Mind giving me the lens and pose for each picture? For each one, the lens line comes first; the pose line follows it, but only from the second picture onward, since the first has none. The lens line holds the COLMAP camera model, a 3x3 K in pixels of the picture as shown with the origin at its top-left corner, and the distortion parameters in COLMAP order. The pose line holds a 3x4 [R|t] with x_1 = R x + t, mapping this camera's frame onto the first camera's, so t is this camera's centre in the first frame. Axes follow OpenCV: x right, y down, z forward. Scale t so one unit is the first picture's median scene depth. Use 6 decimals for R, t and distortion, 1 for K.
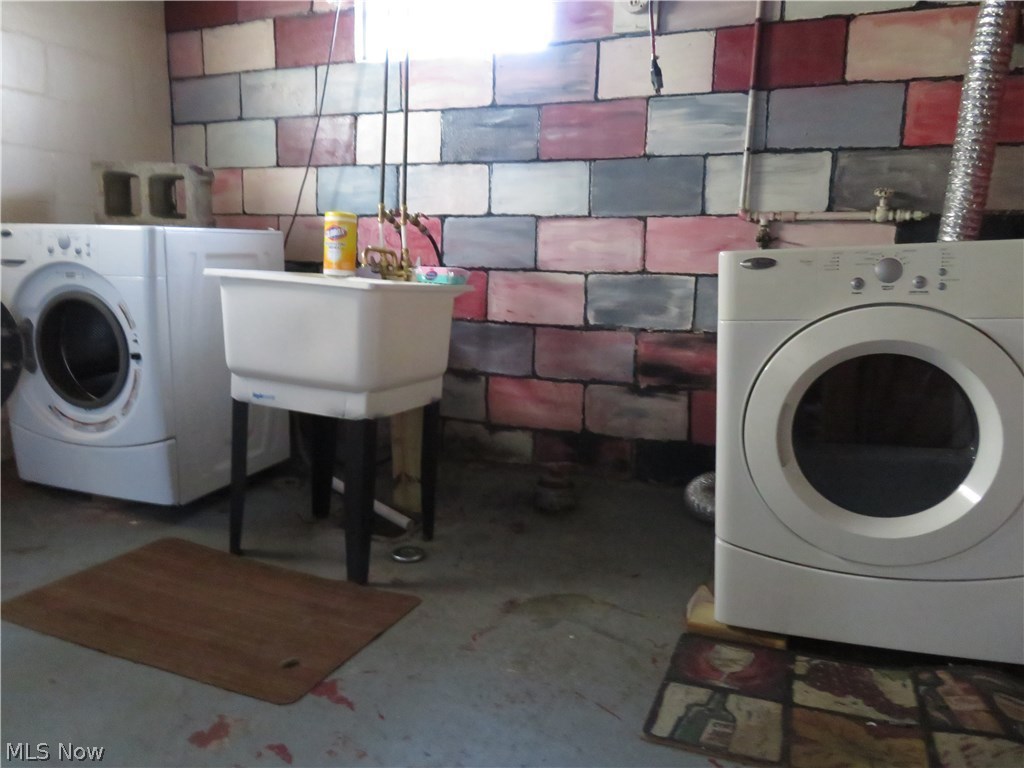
lens RADIAL K [[737.9, 0, 512.0], [0, 737.9, 384.0], [0, 0, 1]] dist [-0.003024, 0.002406]
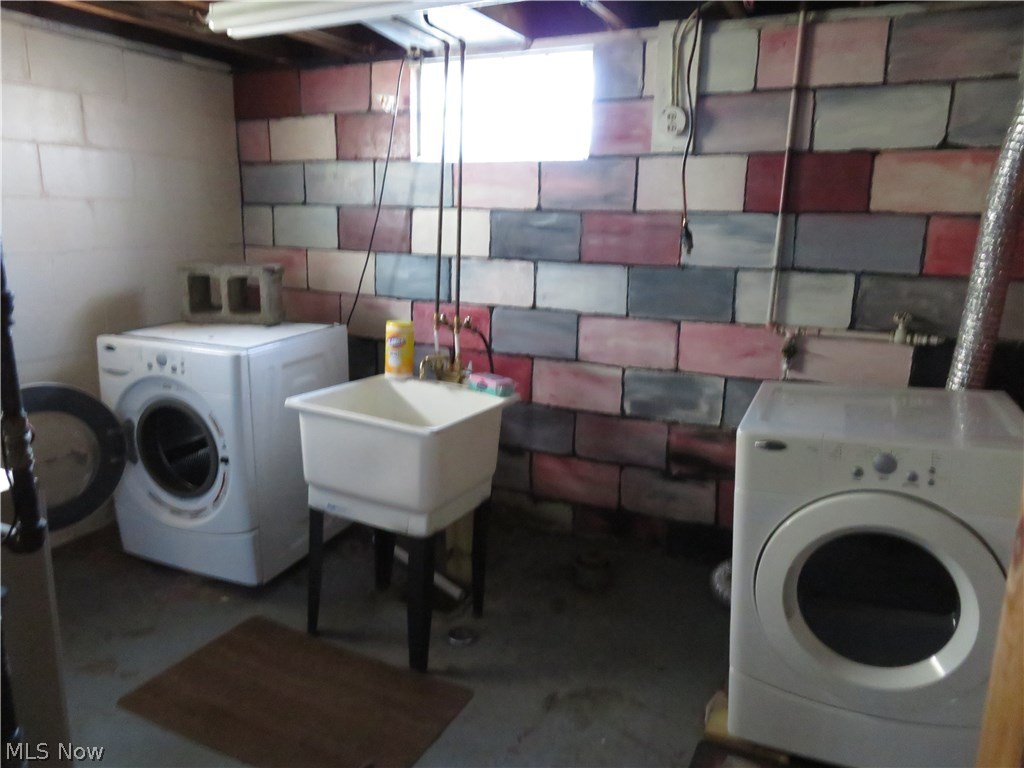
lens RADIAL K [[737.9, 0, 512.0], [0, 737.9, 384.0], [0, 0, 1]] dist [-0.003024, 0.002406]
pose [[0.998329, 0.008025, -0.057222, -0.000559], [-0.004725, 0.998331, 0.057566, -0.201416], [0.057589, -0.057200, 0.996700, -0.096878]]
